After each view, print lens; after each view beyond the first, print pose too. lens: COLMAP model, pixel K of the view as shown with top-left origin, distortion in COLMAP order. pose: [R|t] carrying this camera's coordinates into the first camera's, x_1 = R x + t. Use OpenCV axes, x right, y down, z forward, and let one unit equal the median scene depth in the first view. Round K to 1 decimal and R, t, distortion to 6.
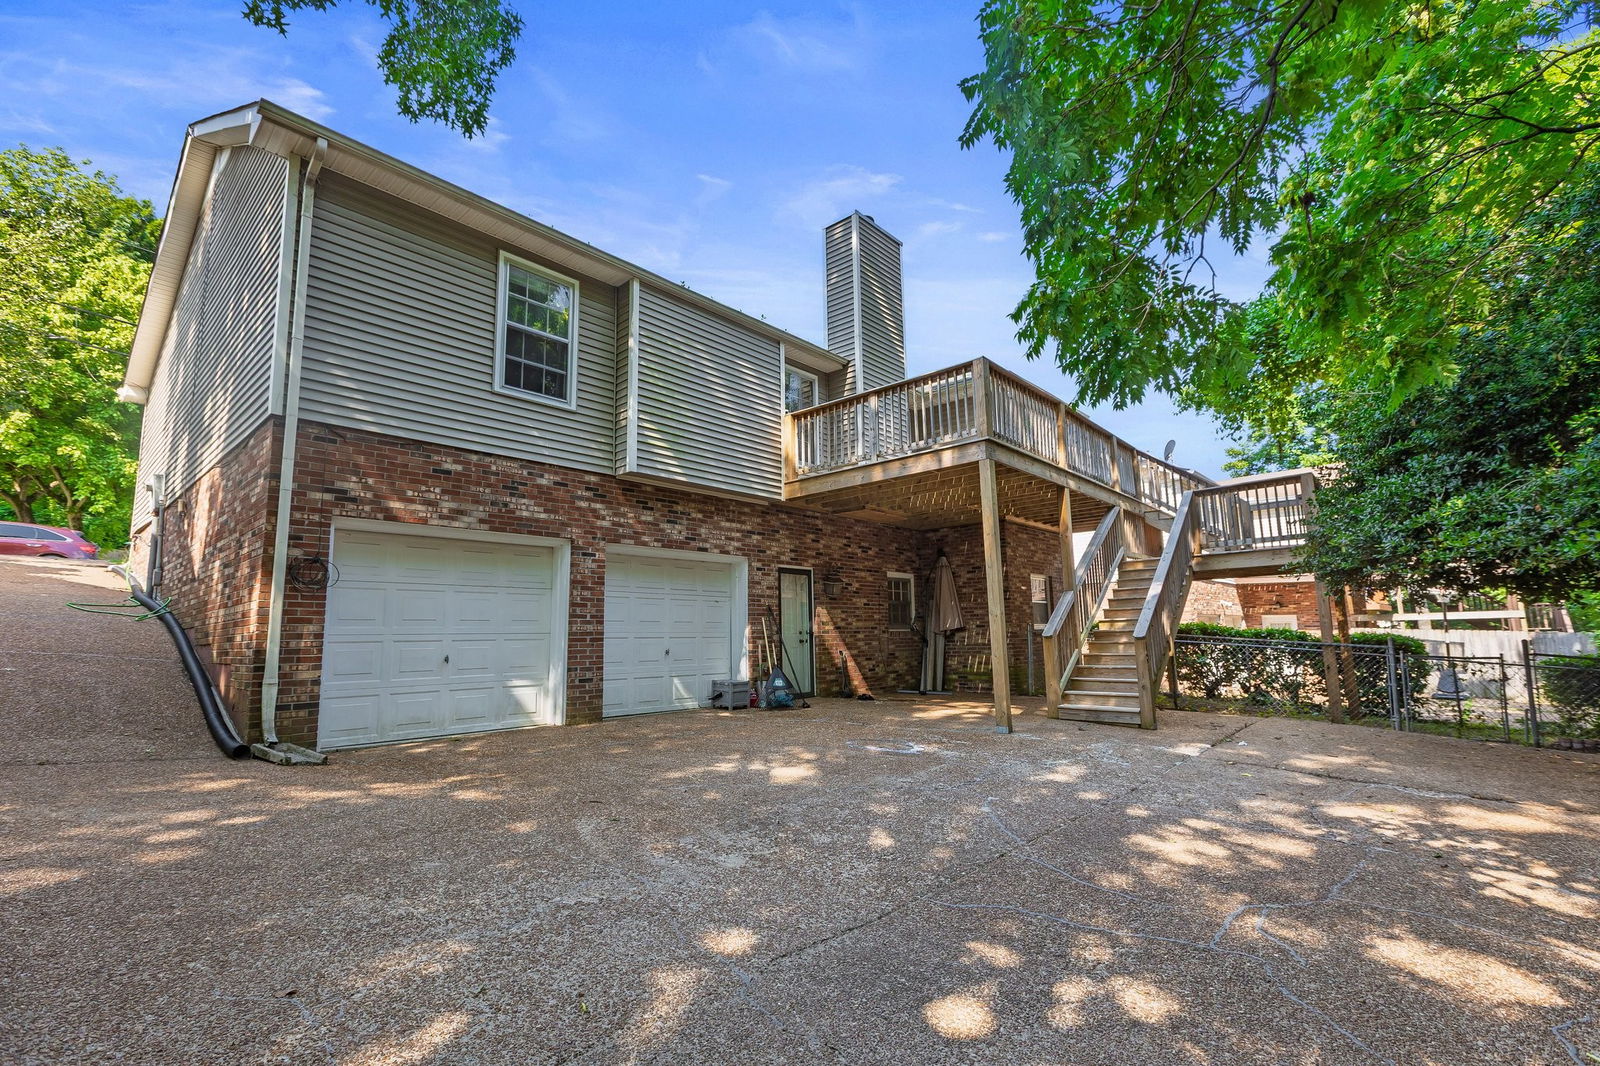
lens RADIAL K [[715.4, 0, 789.4], [0, 715.4, 551.8], [0, 0, 1]] dist [-0.002967, -0.000215]
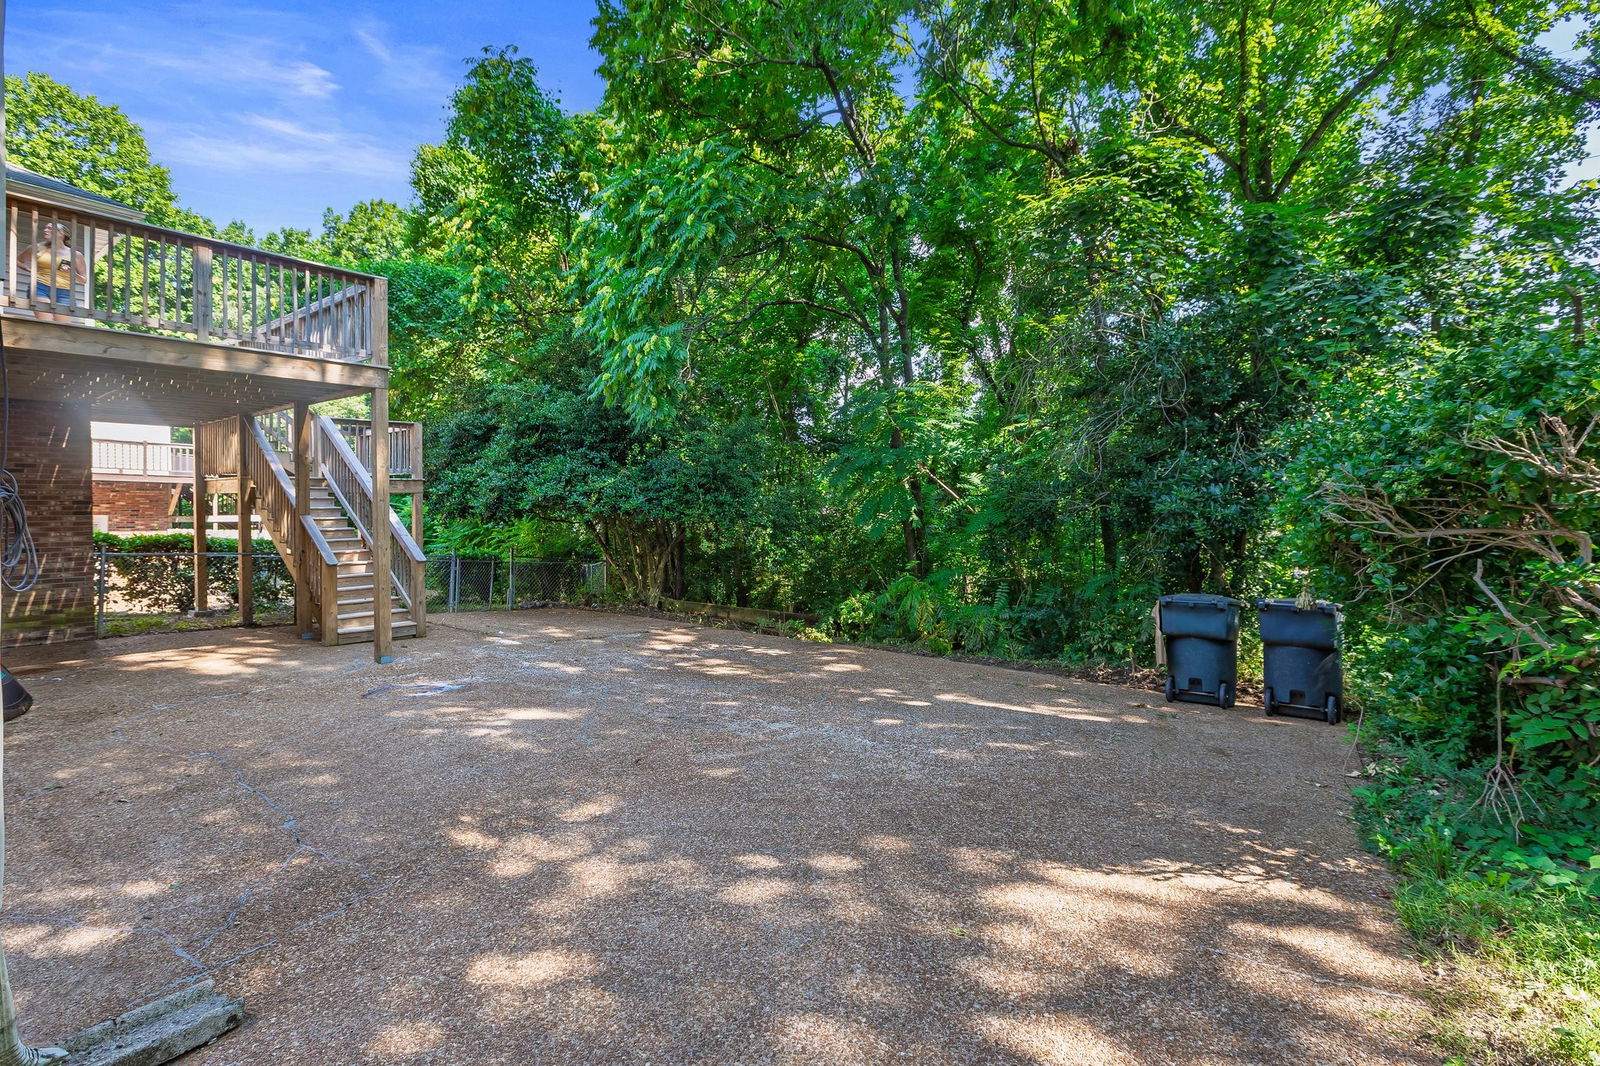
lens RADIAL K [[715.4, 0, 789.4], [0, 715.4, 551.8], [0, 0, 1]] dist [-0.002967, -0.000215]
pose [[-0.072551, -0.038557, 0.996619, -1.467192], [-0.127754, 0.991380, 0.029054, -0.018487], [-0.989149, -0.125215, -0.076851, 0.982405]]
